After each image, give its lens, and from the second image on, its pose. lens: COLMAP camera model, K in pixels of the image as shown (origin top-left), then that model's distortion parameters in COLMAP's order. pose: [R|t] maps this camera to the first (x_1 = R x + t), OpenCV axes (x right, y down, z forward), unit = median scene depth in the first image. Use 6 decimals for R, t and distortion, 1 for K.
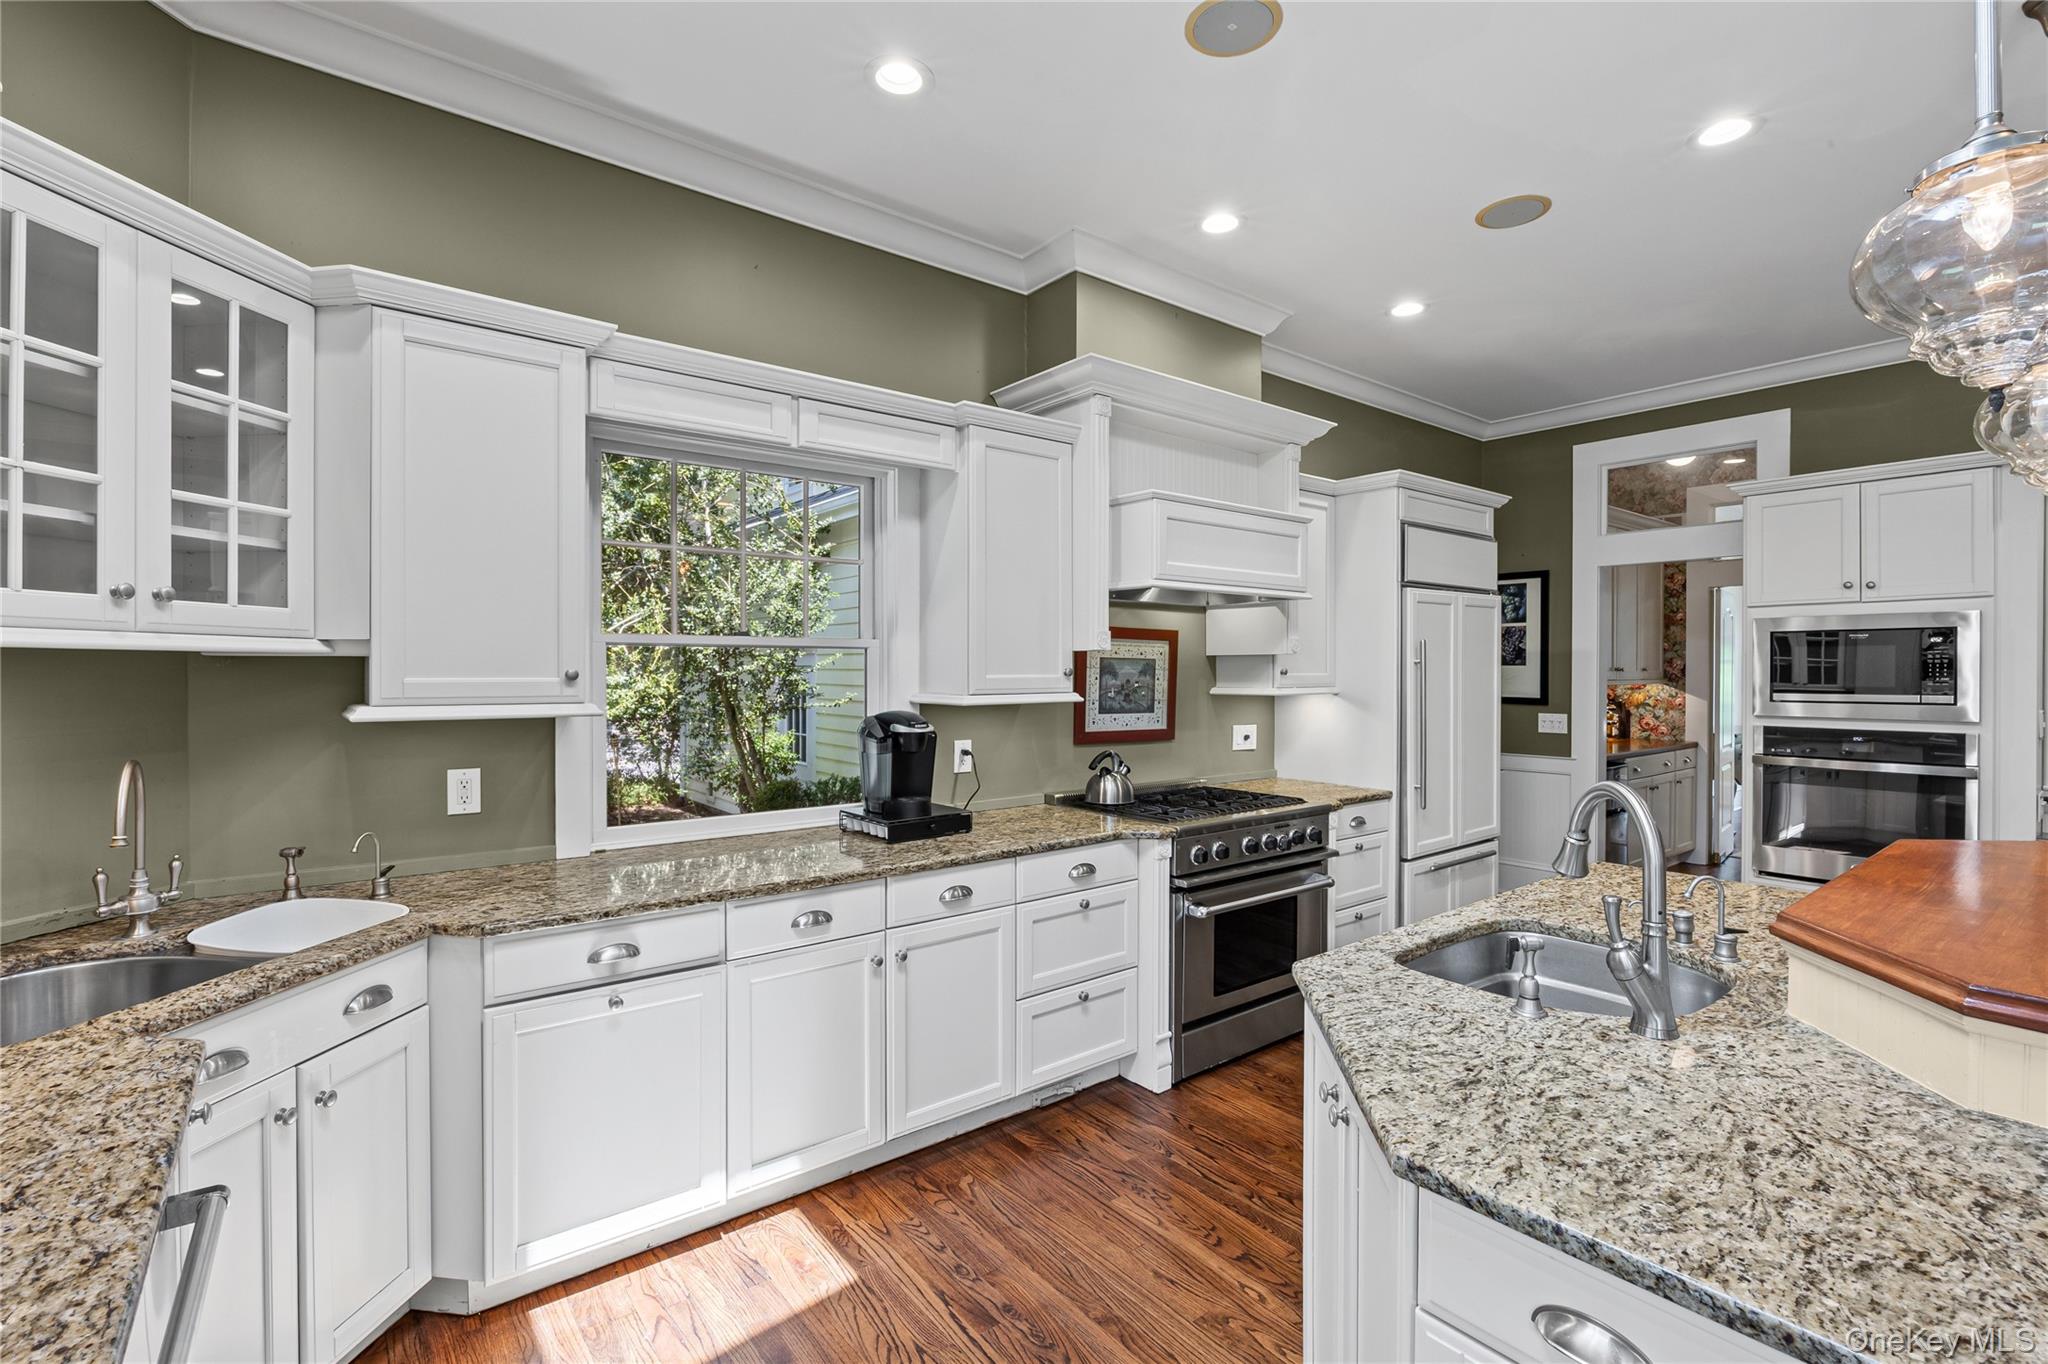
lens RADIAL K [[911.9, 0, 1016.5], [0, 911.9, 675.2], [0, 0, 1]] dist [-0.011548, 0.001177]
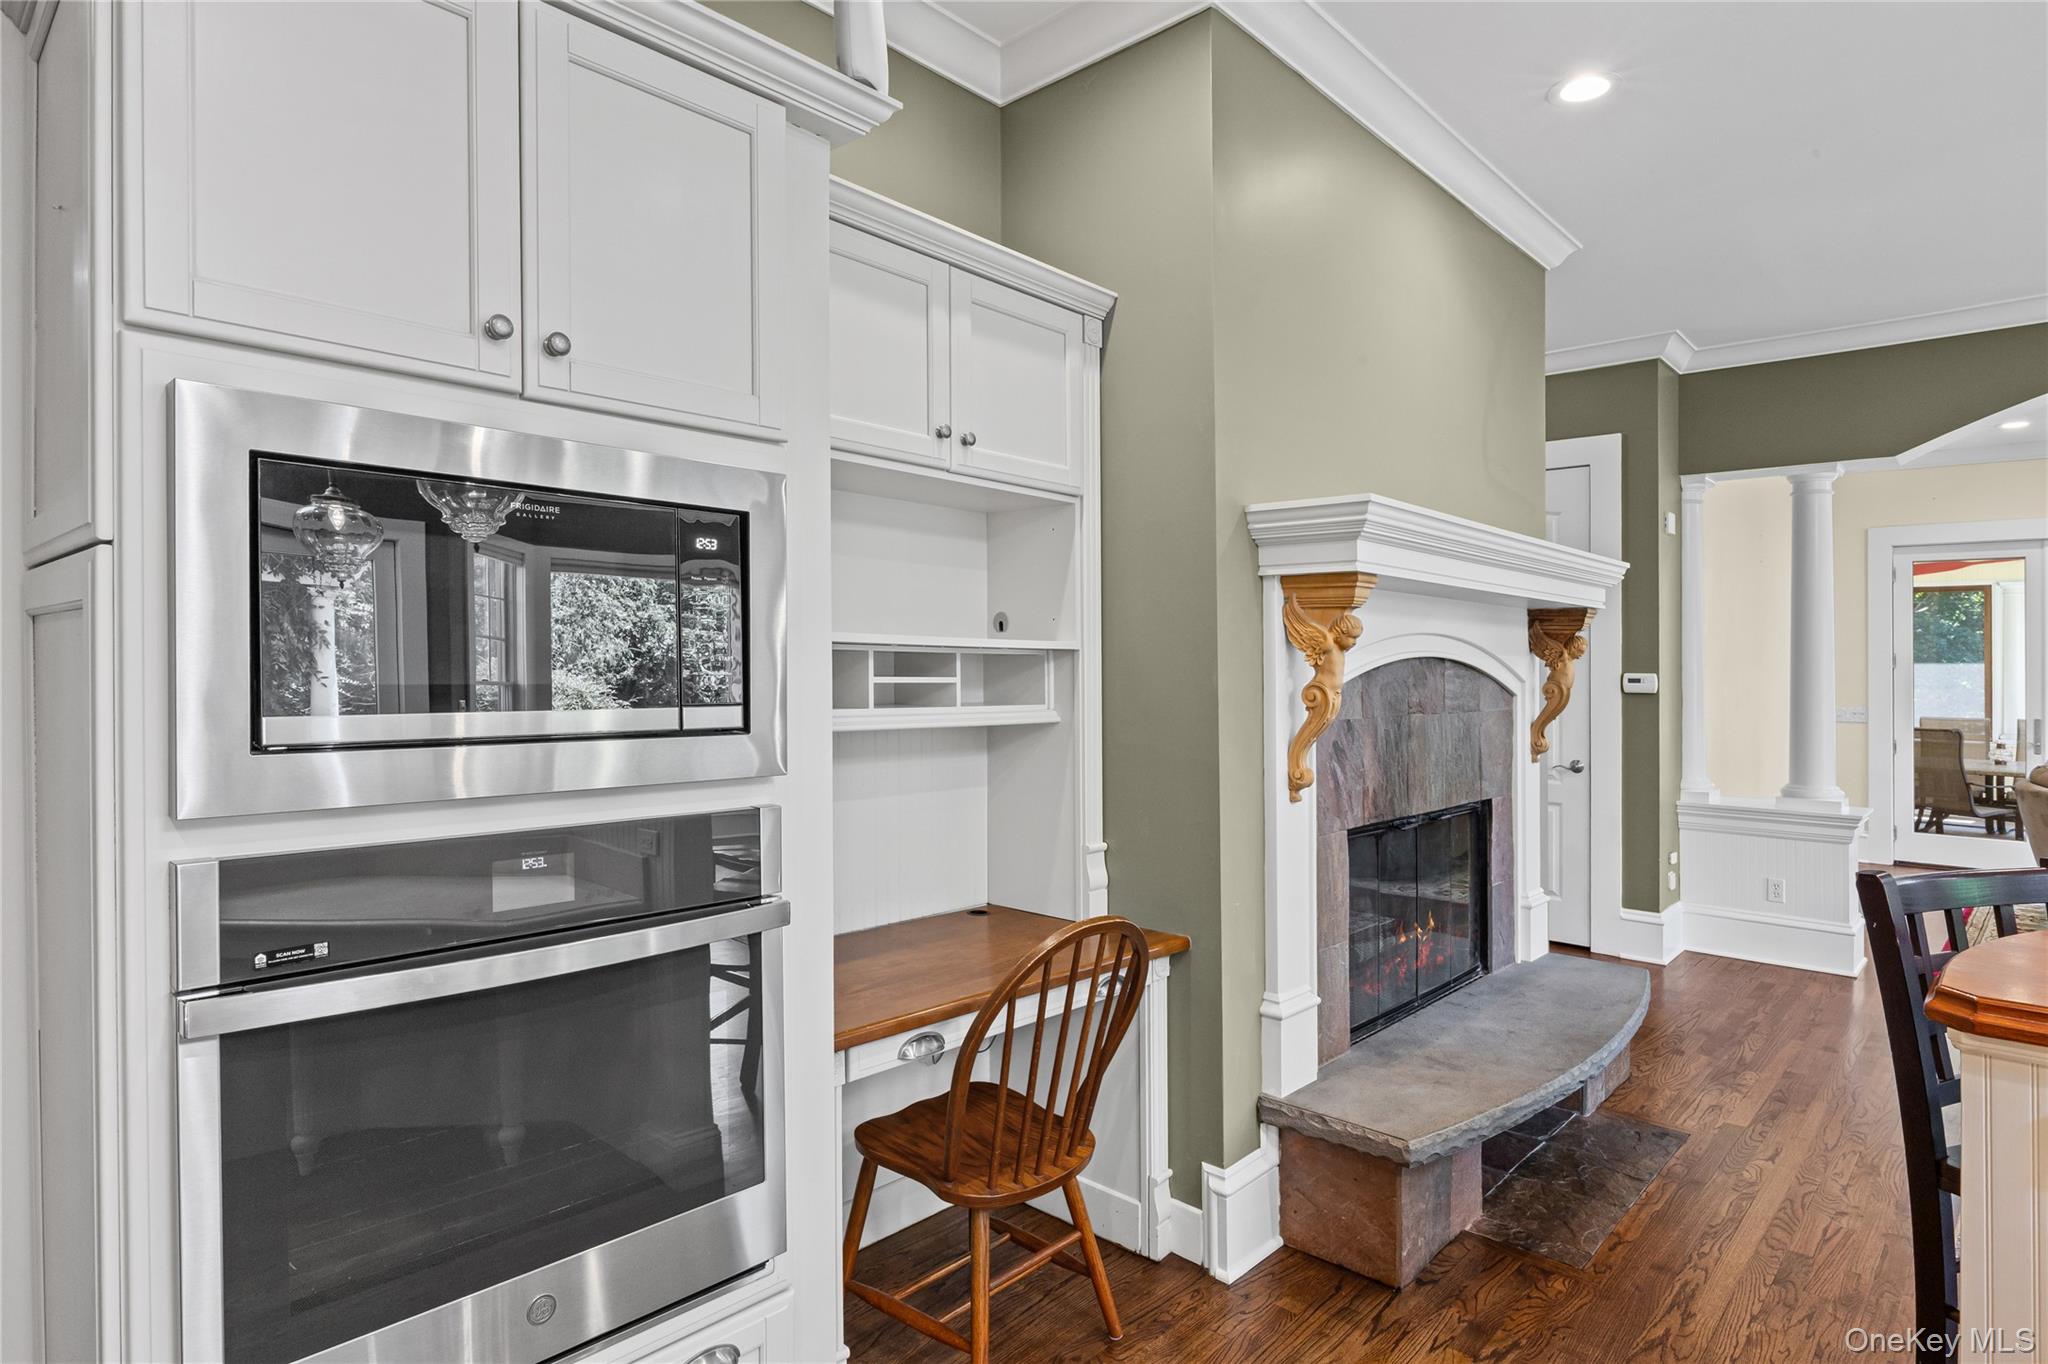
lens RADIAL K [[1120.8, 0, 1026.3], [0, 1120.8, 676.0], [0, 0, 1]] dist [-0.004830, -0.000719]
pose [[-0.183692, -0.010922, 0.982923, 0.541646], [-0.004722, 0.999937, 0.010228, 0.005714], [-0.982972, -0.002762, -0.183732, 0.899442]]
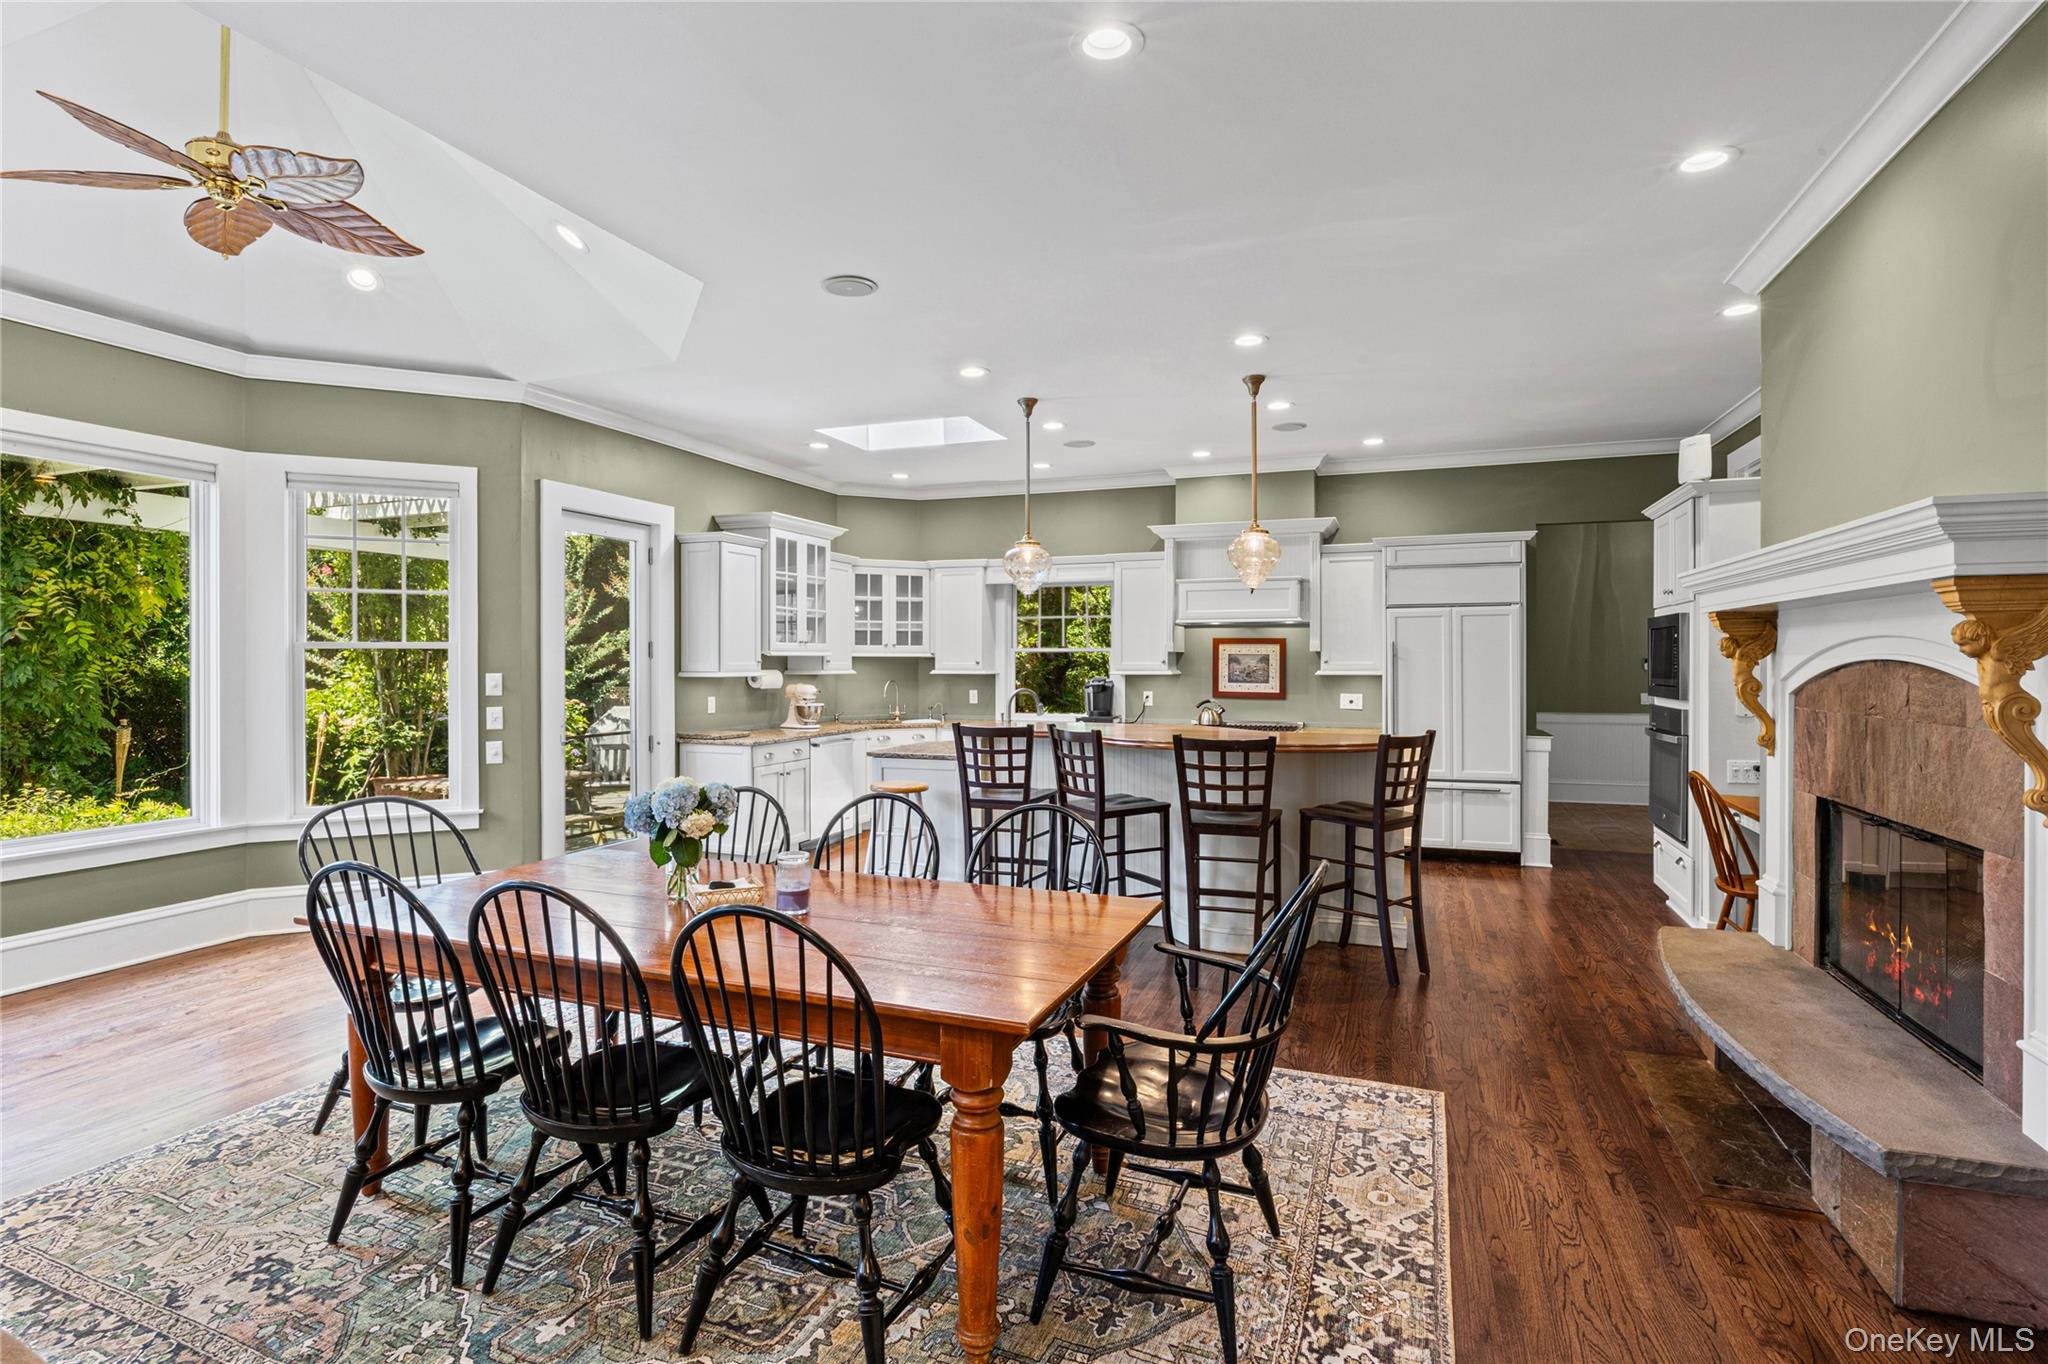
lens RADIAL K [[1021.7, 0, 1042.6], [0, 1021.7, 669.5], [0, 0, 1]] dist [-0.002982, -0.000028]
pose [[0.541517, 0.004916, -0.840675, 1.618946], [-0.004092, 0.999986, 0.003212, 0.007880], [0.840680, 0.001700, 0.541530, -0.496512]]
